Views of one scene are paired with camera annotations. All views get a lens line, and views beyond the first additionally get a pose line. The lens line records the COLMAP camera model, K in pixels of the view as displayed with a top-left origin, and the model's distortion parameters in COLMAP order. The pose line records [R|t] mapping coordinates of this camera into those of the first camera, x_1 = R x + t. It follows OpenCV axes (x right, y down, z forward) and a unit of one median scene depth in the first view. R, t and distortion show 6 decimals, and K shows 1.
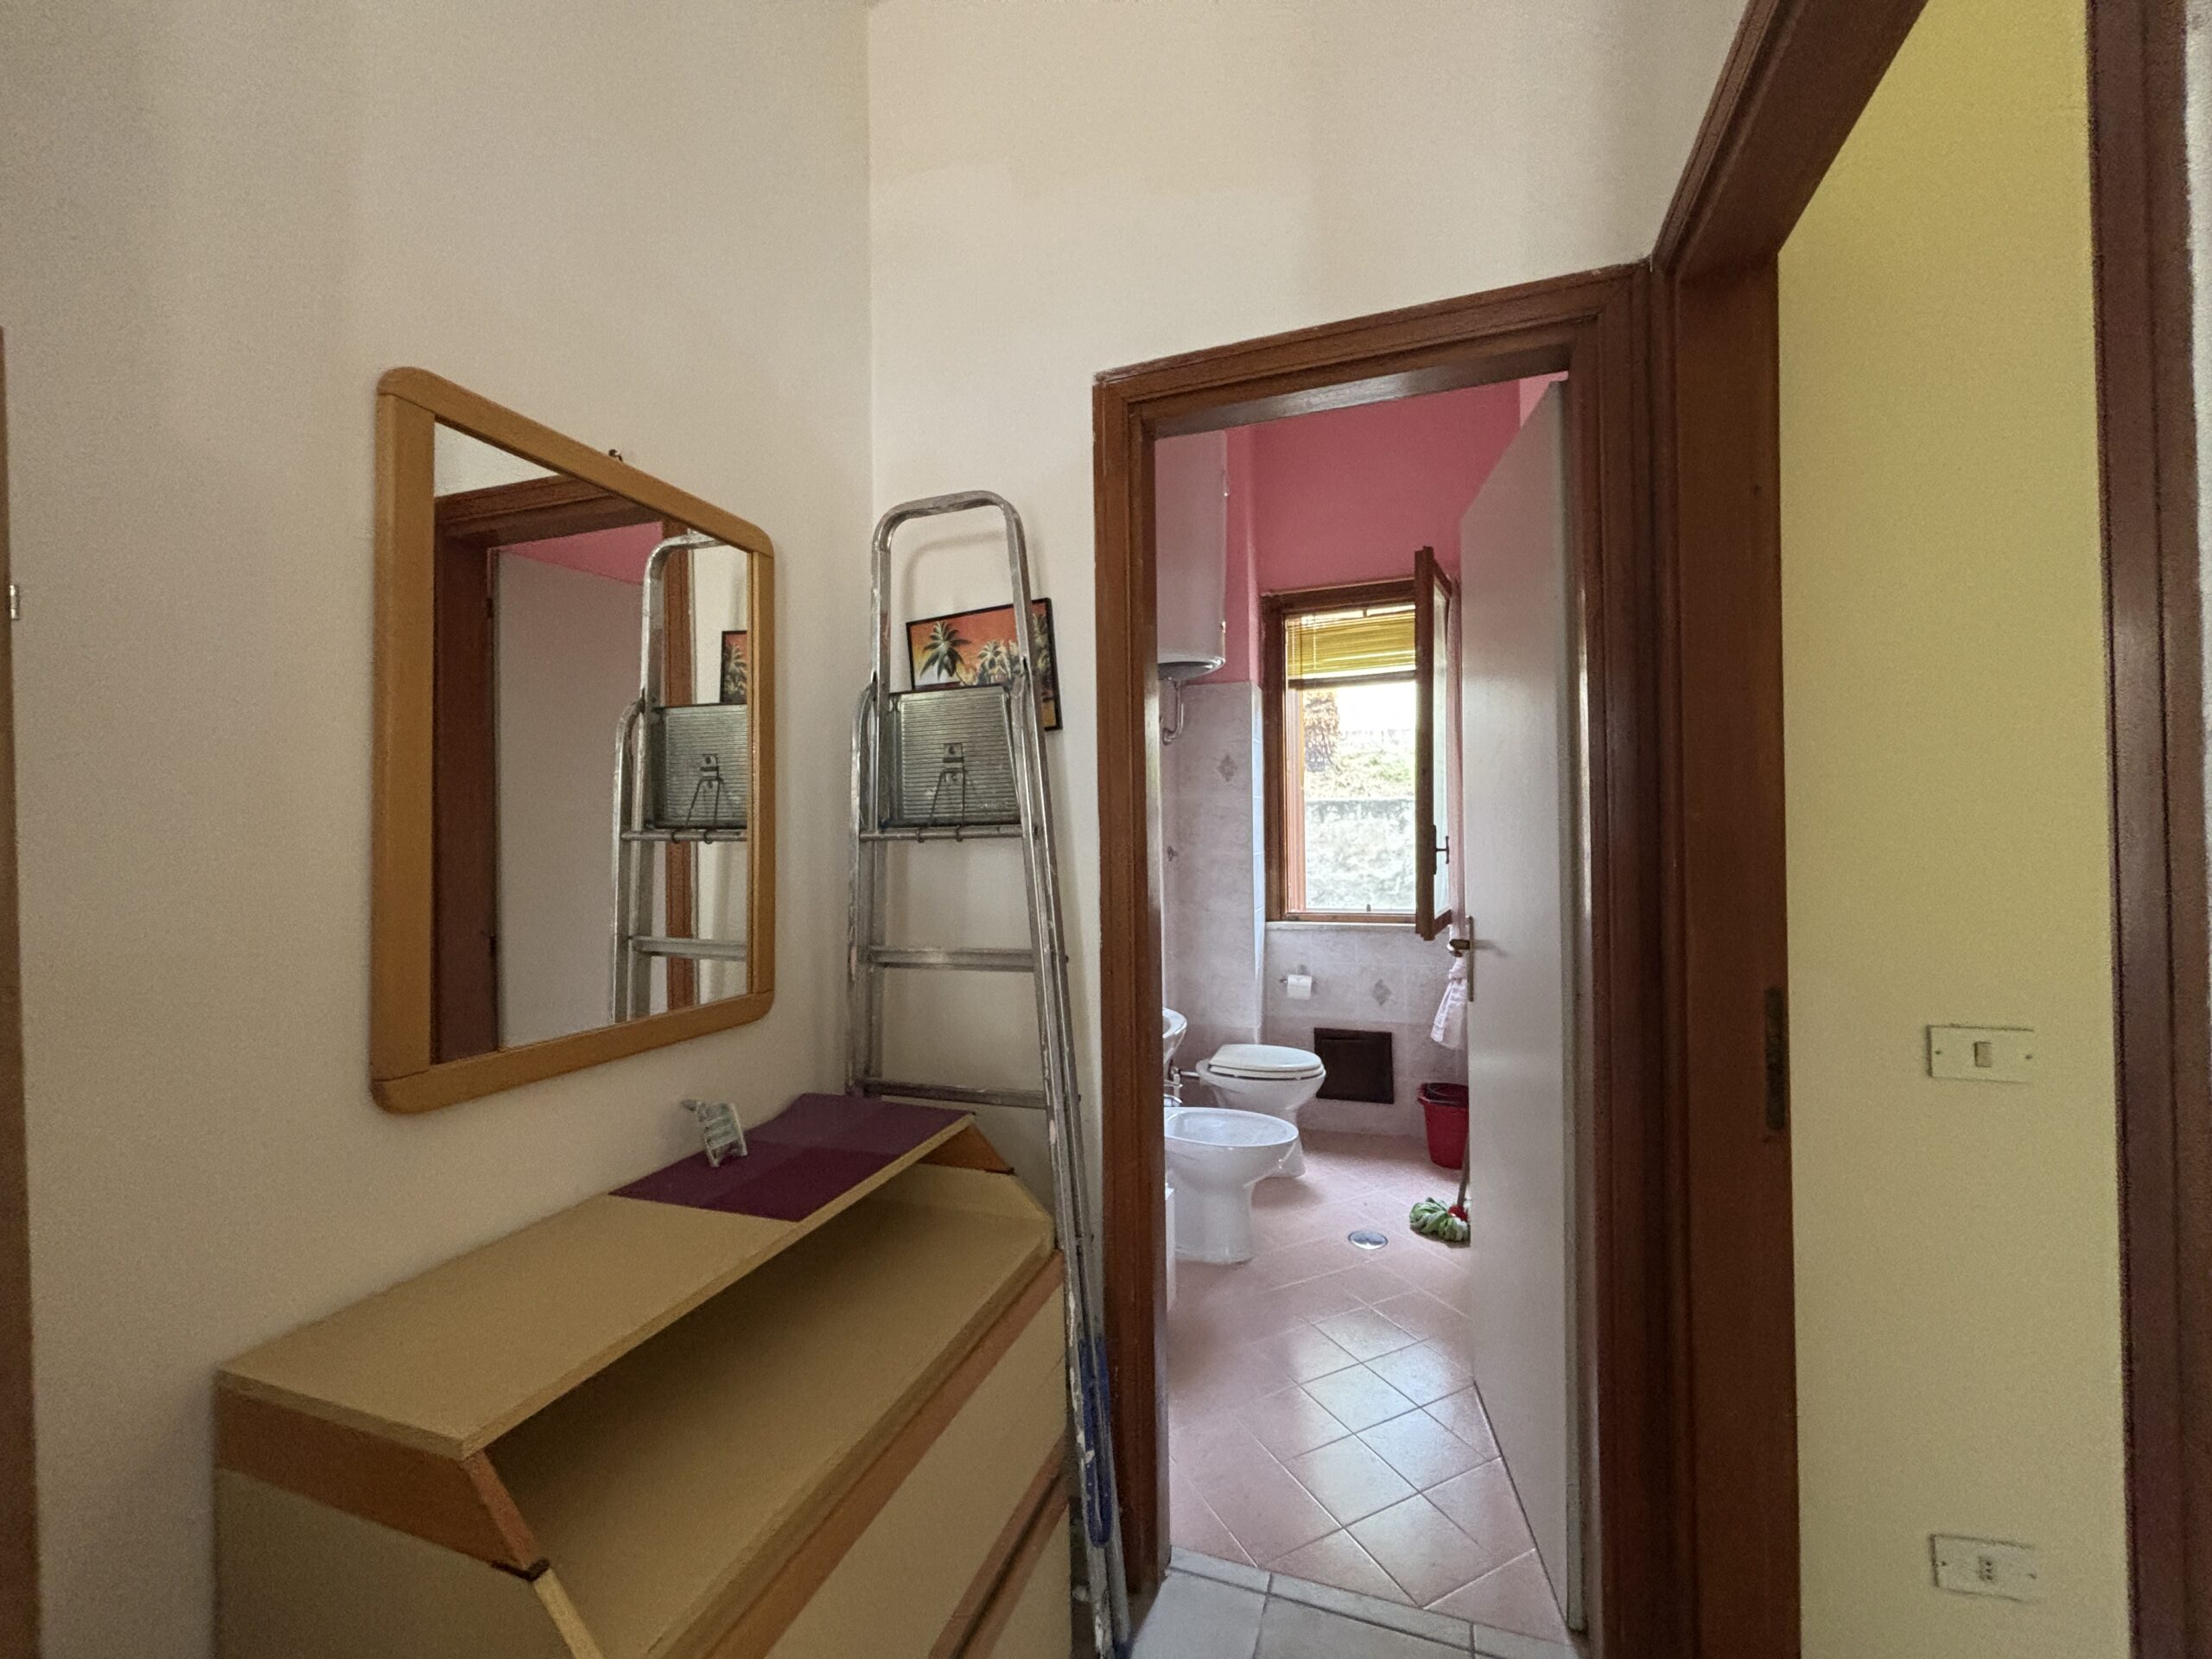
lens RADIAL K [[890.9, 0, 1103.2], [0, 890.9, 833.5], [0, 0, 1]] dist [0.000198, -0.000840]
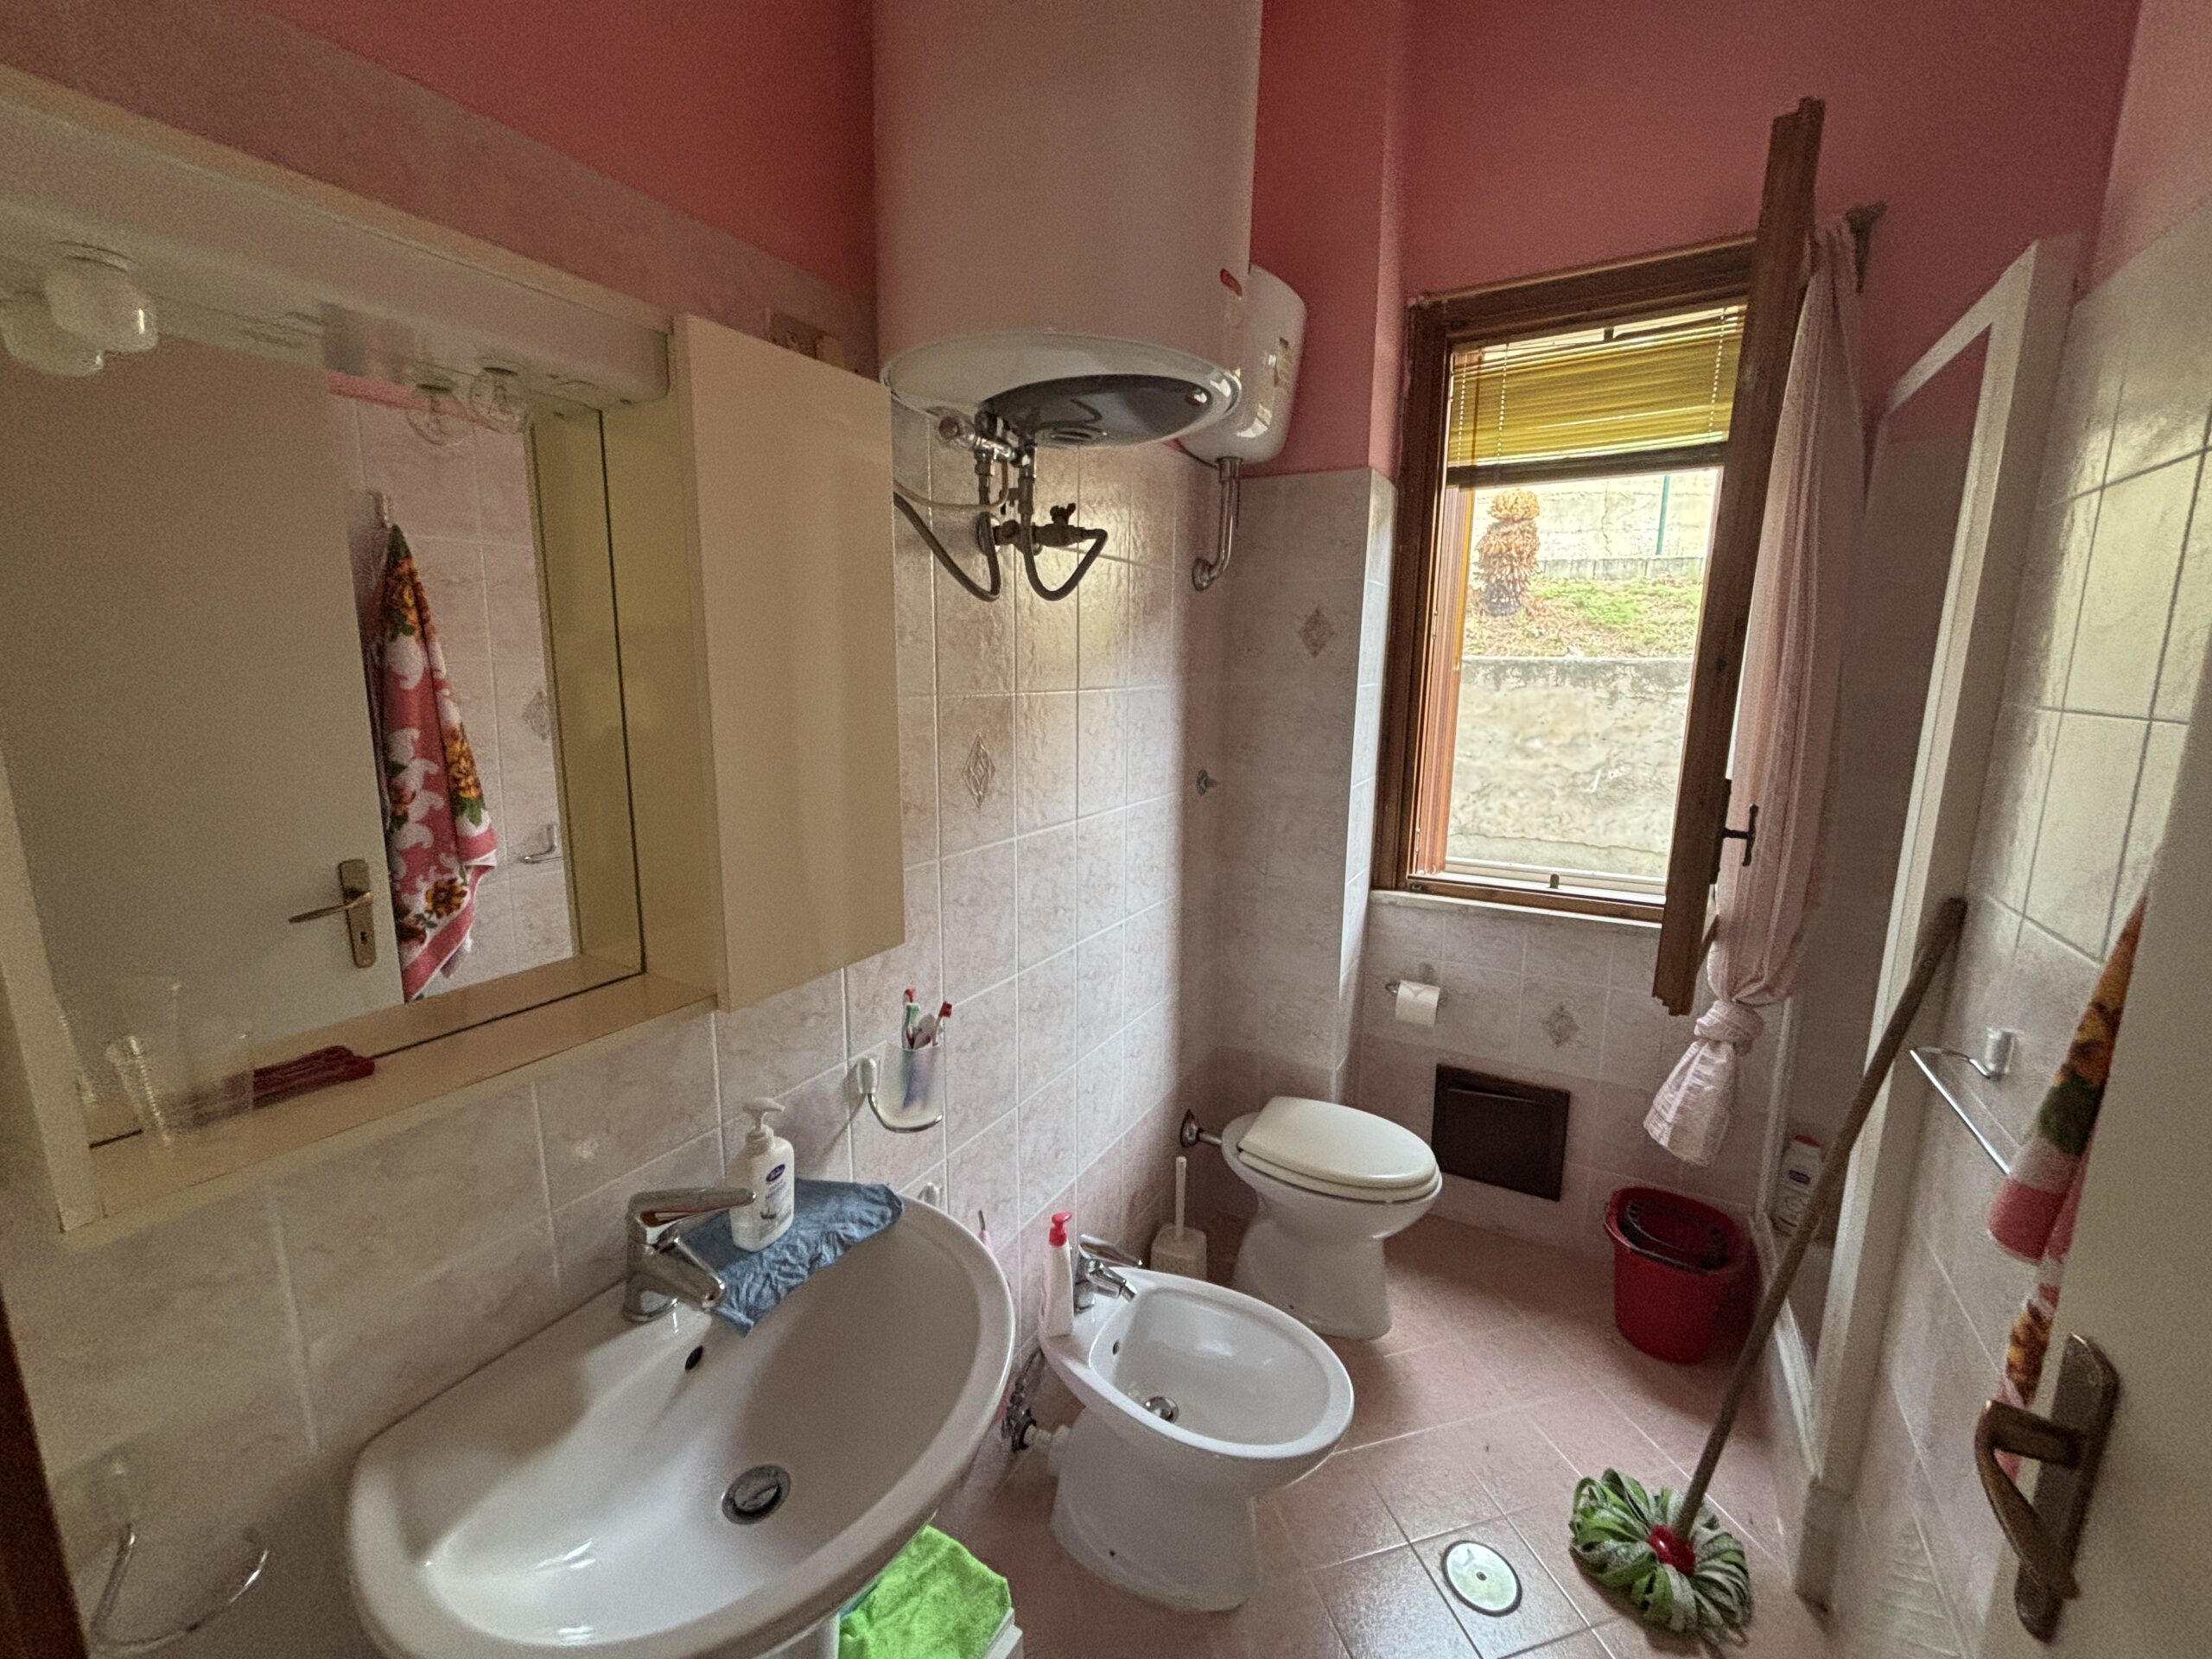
lens RADIAL K [[890.9, 0, 1120.5], [0, 890.9, 825.9], [0, 0, 1]] dist [0.000198, -0.000840]
pose [[0.986713, 0.053830, -0.153294, 0.106762], [-0.025659, 0.983307, 0.180135, -0.050051], [0.160432, -0.173808, 0.971624, 0.398856]]
